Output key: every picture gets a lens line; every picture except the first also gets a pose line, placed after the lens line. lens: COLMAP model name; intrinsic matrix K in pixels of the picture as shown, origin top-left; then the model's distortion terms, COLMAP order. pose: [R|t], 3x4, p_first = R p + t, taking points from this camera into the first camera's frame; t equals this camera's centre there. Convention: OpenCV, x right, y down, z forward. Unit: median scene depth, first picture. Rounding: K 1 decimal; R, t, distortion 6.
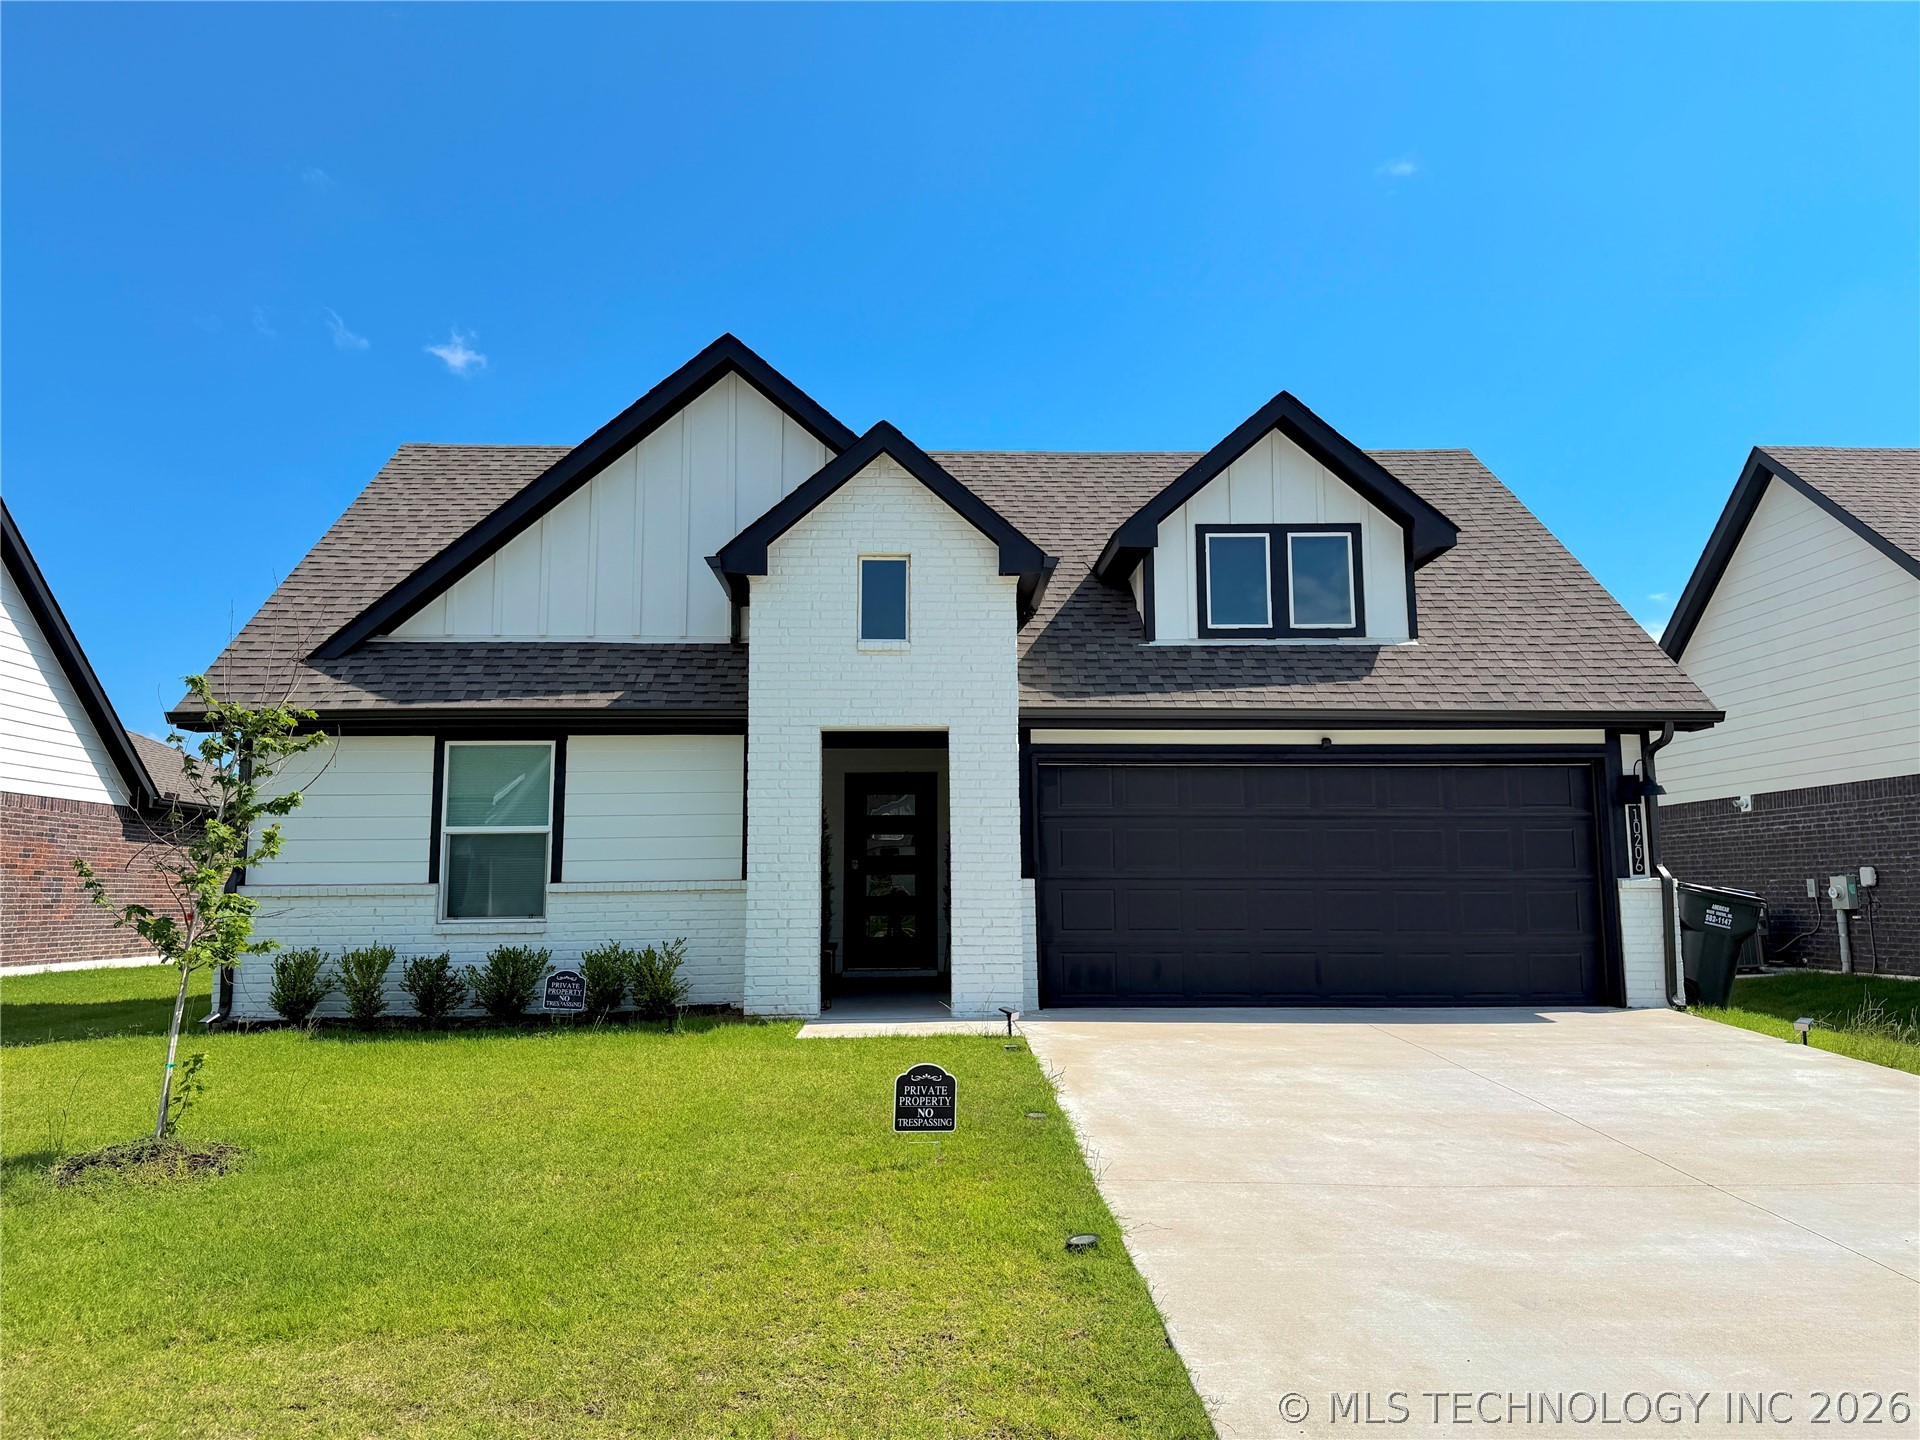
lens RADIAL K [[1335.3, 0, 965.5], [0, 1335.3, 724.0], [0, 0, 1]] dist [0.041170, -0.026501]
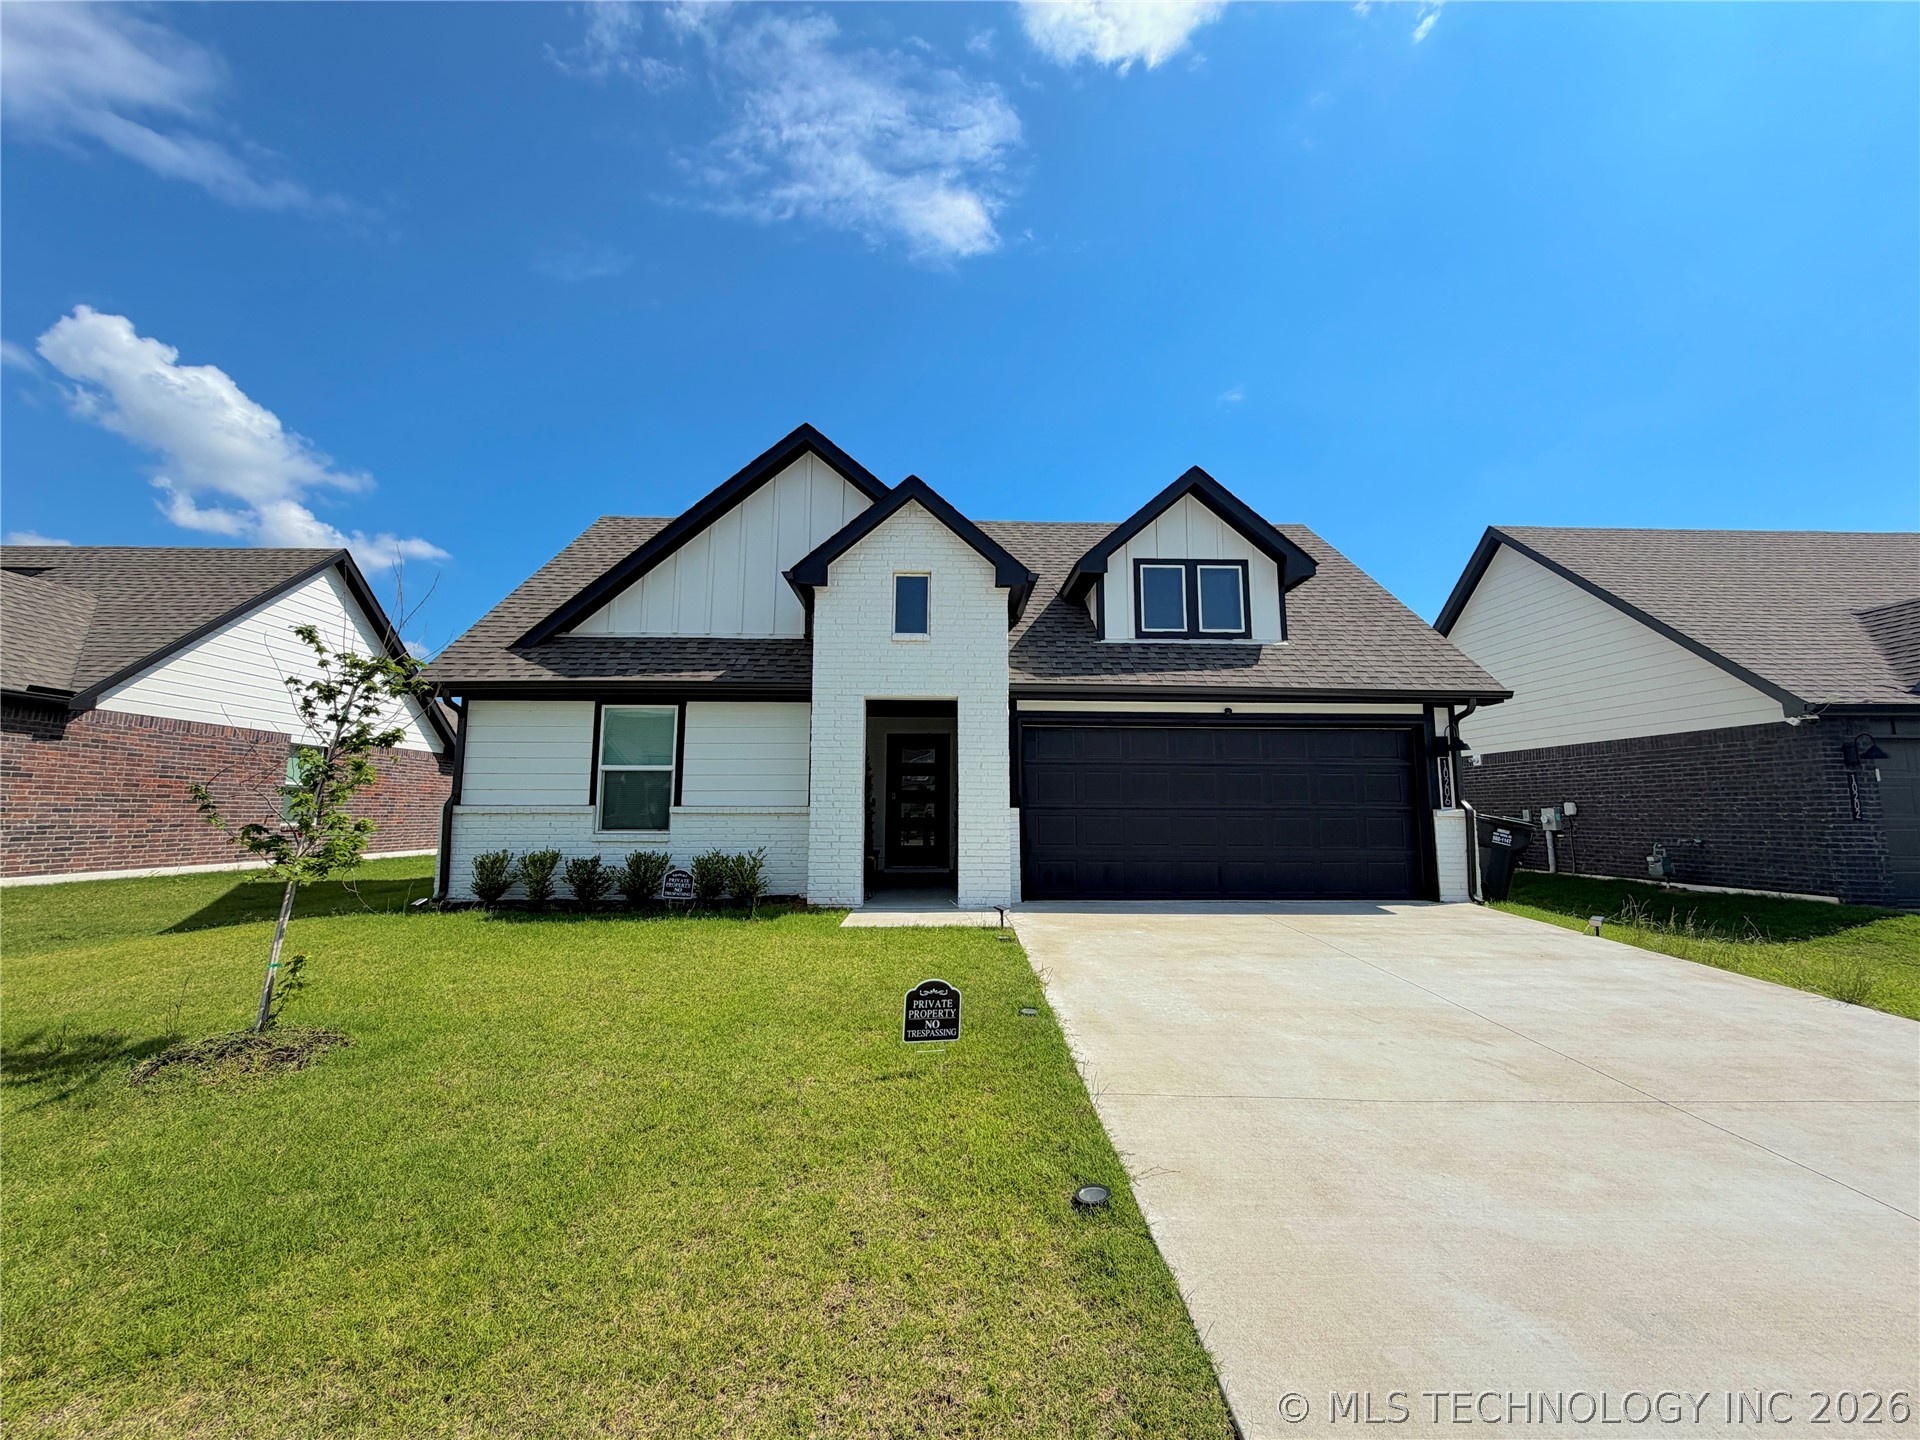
lens RADIAL K [[761.2, 0, 951.3], [0, 761.2, 717.8], [0, 0, 1]] dist [-0.005455, 0.000710]
pose [[0.999703, 0.007440, -0.023221, -0.001042], [-0.007367, 0.999968, 0.003218, 0.021105], [0.023244, -0.003046, 0.999725, 0.212531]]
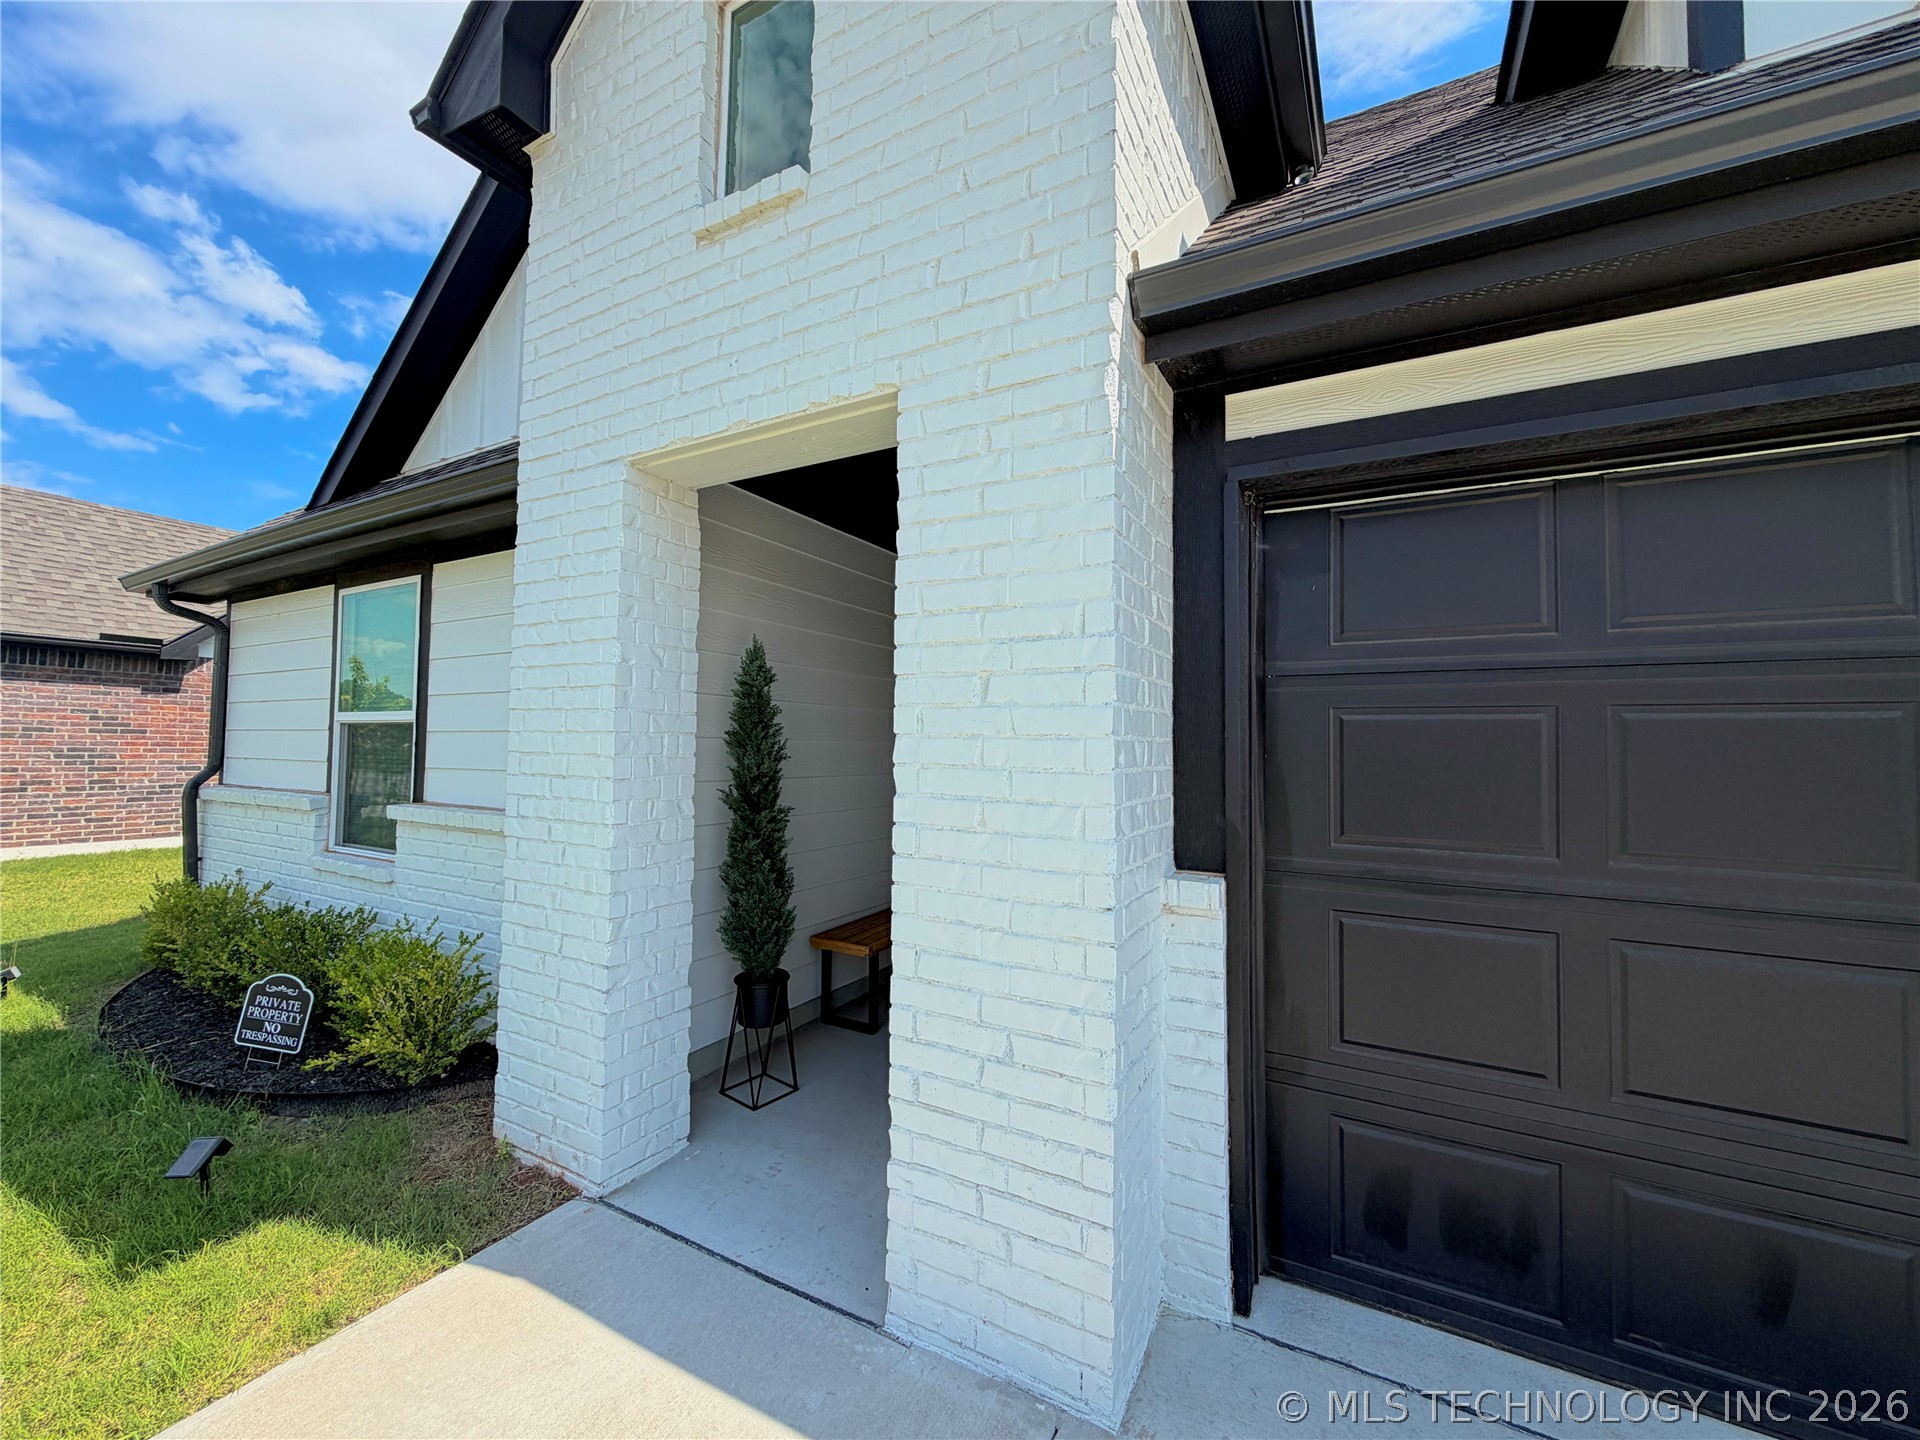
lens RADIAL K [[761.2, 0, 954.2], [0, 761.2, 725.4], [0, 0, 1]] dist [-0.005455, 0.000710]
pose [[0.845987, 0.004638, -0.533183, 0.093282], [0.047538, 0.995324, 0.084086, 0.065423], [0.531080, -0.096483, 0.841811, 0.848134]]
